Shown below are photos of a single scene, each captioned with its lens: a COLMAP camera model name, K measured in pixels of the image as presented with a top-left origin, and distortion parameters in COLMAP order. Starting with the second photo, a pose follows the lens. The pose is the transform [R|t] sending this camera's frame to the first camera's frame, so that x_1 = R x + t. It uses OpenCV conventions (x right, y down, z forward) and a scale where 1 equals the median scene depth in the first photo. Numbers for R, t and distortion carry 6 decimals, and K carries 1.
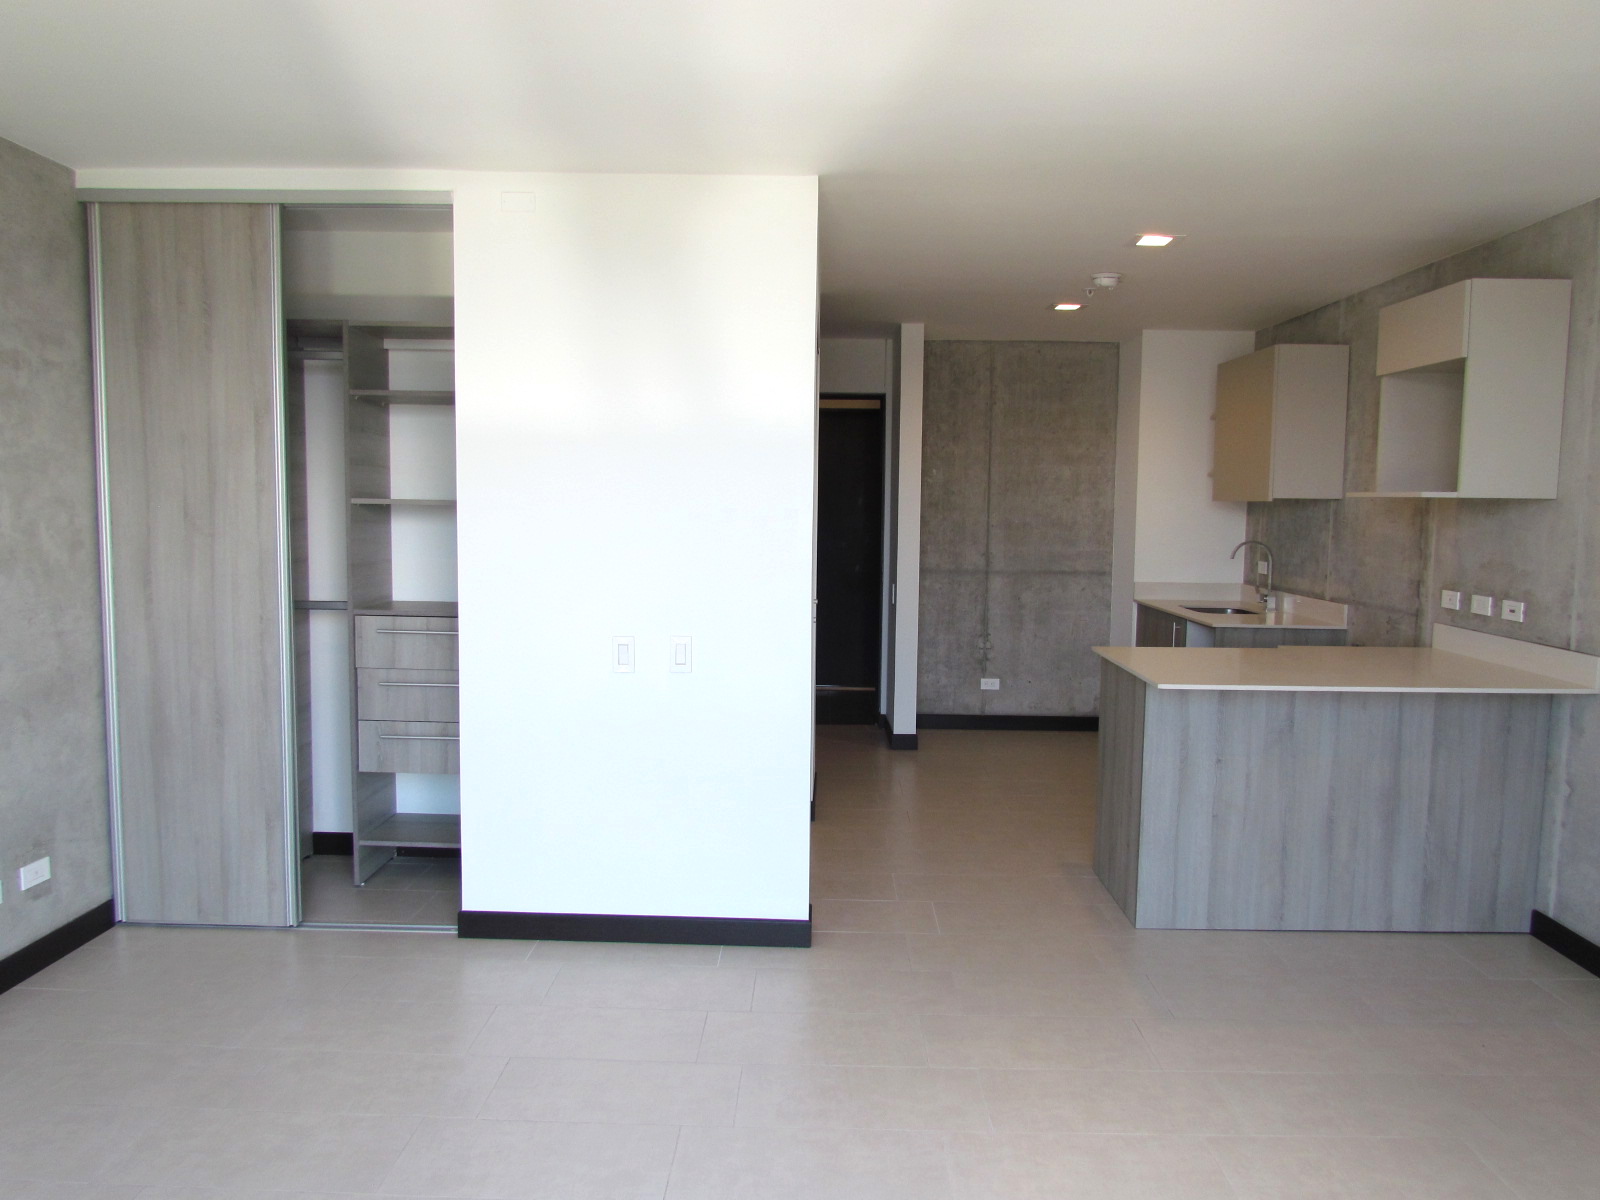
lens RADIAL K [[1131.6, 0, 802.7], [0, 1131.6, 603.9], [0, 0, 1]] dist [-0.029467, 0.003687]
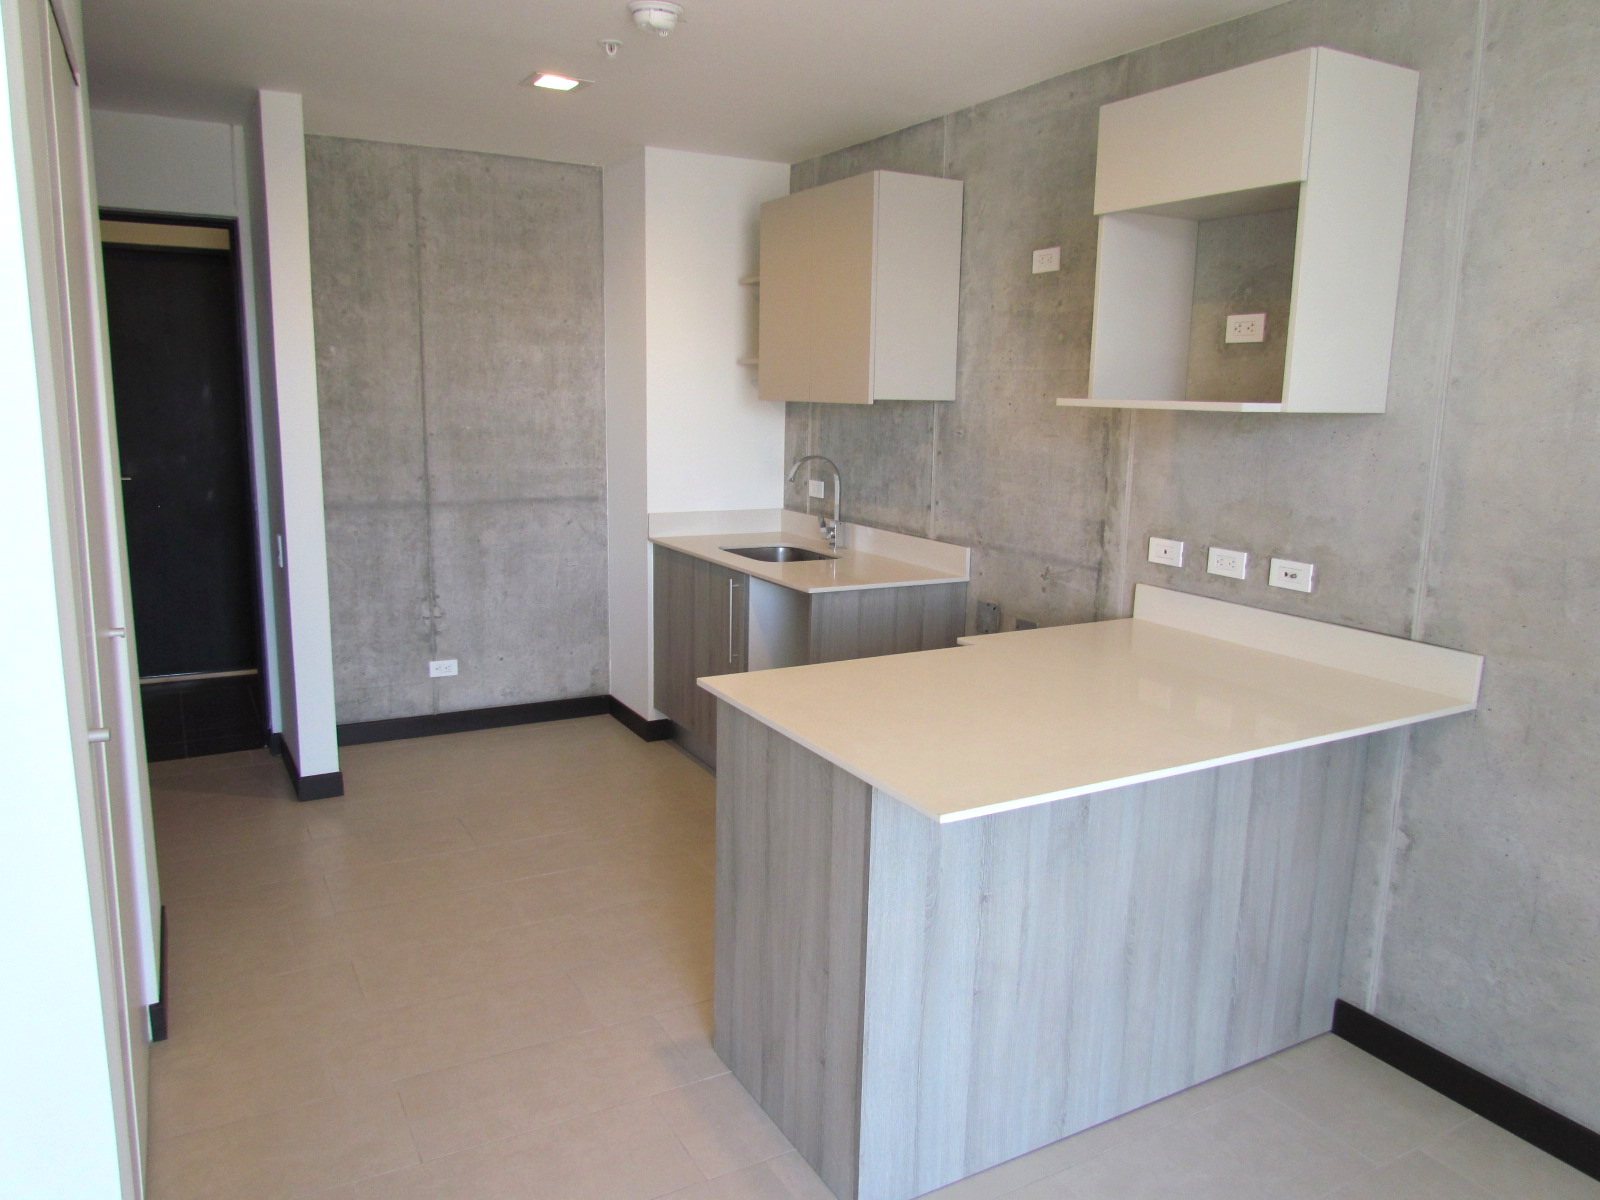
lens RADIAL K [[1131.6, 0, 808.8], [0, 1131.6, 598.4], [0, 0, 1]] dist [-0.029467, 0.003687]
pose [[0.860027, -0.086996, 0.502777, 0.026860], [0.037390, 0.993454, 0.107942, -0.057533], [-0.508876, -0.074035, 0.857650, 0.489536]]
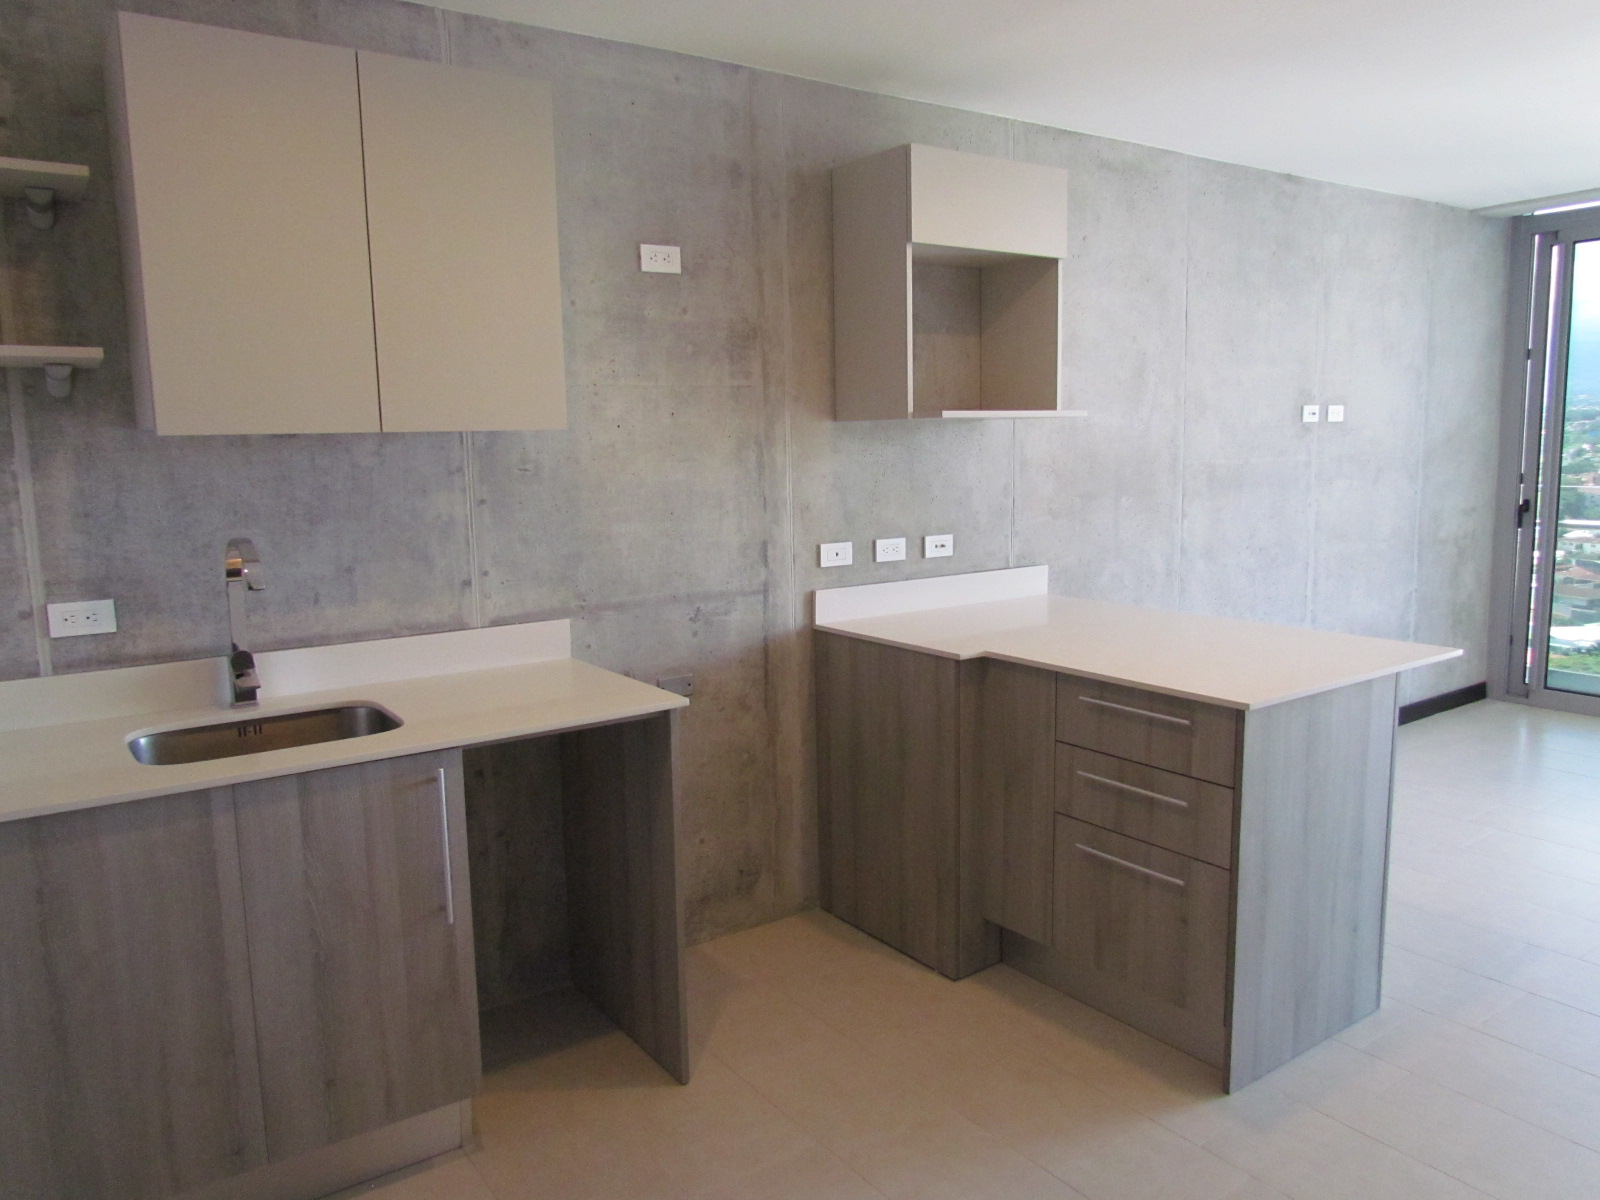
lens RADIAL K [[1131.6, 0, 795.9], [0, 1131.6, 606.2], [0, 0, 1]] dist [-0.029467, 0.003687]
pose [[-0.584840, -0.112088, 0.803367, -0.029651], [0.090495, 0.975207, 0.201943, -0.123921], [-0.806085, 0.190806, -0.560197, 1.416849]]
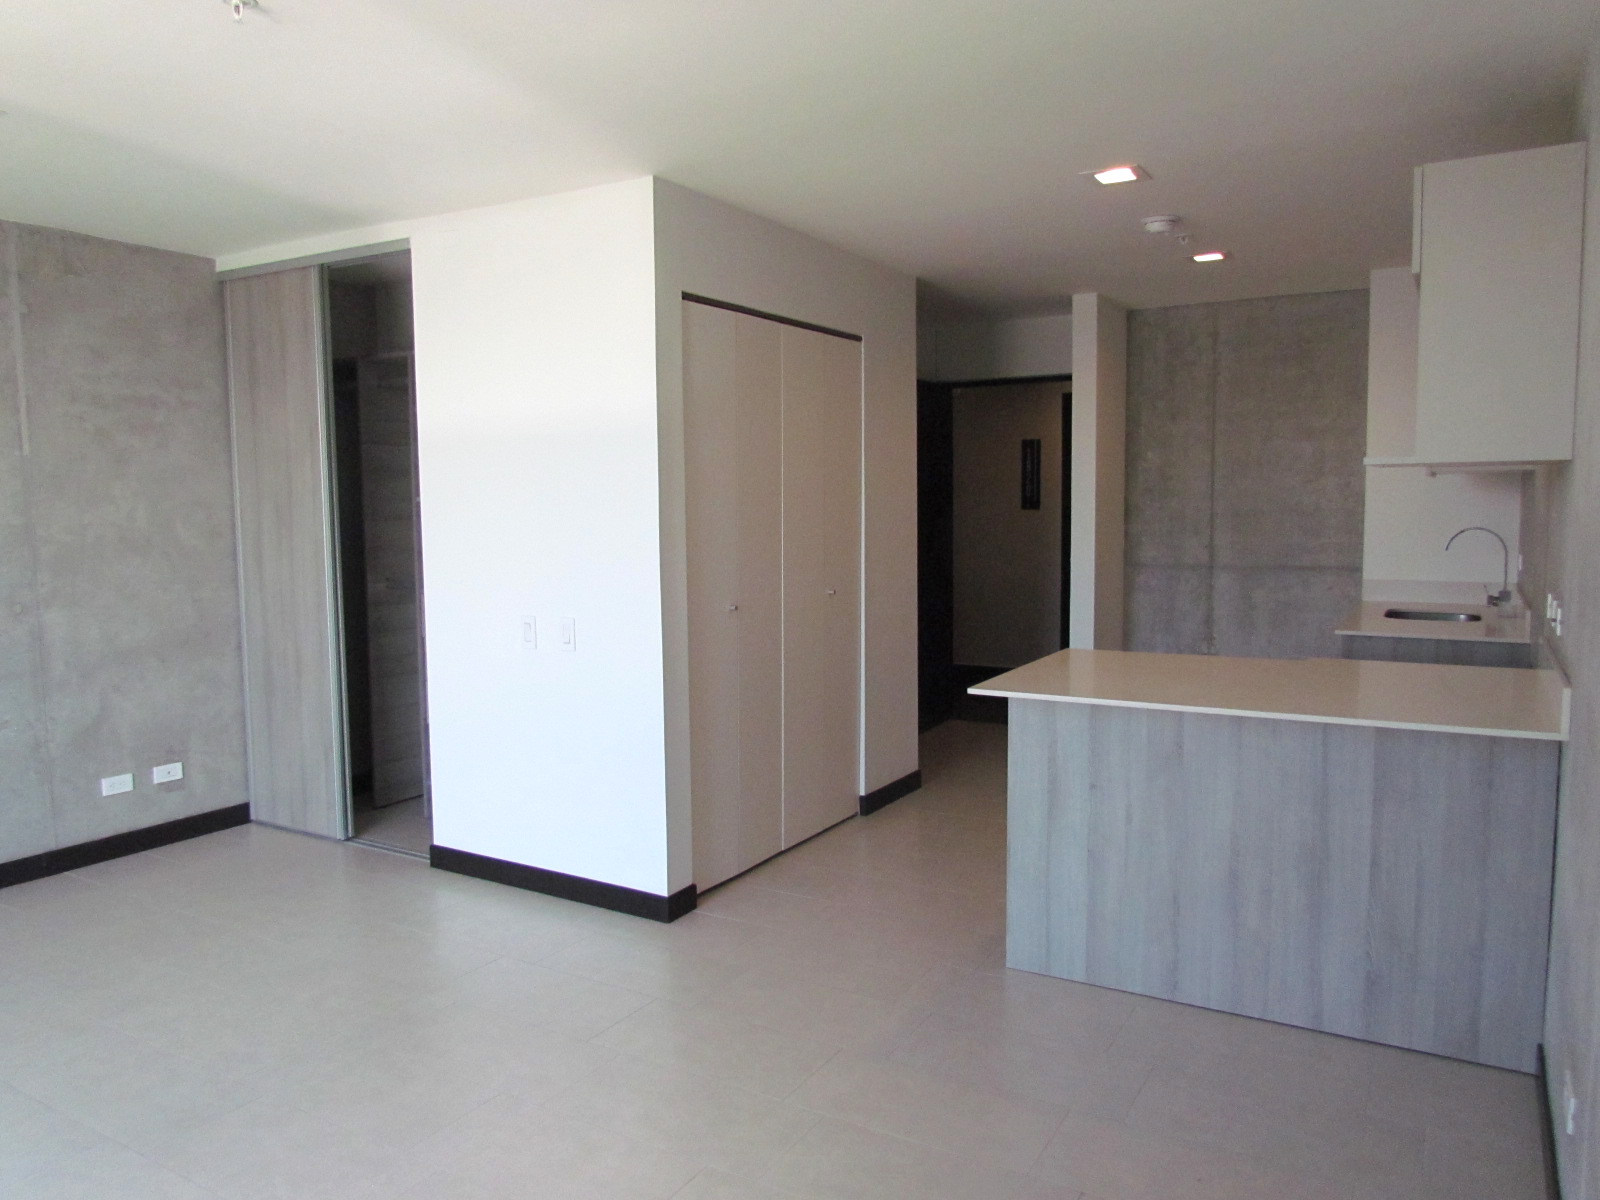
lens RADIAL K [[1131.6, 0, 793.9], [0, 1131.6, 598.4], [0, 0, 1]] dist [-0.029467, 0.003687]
pose [[0.869078, 0.022873, -0.494146, 0.495814], [-0.024012, 0.999703, 0.004043, 0.000762], [0.494092, 0.008352, 0.869369, 0.128865]]
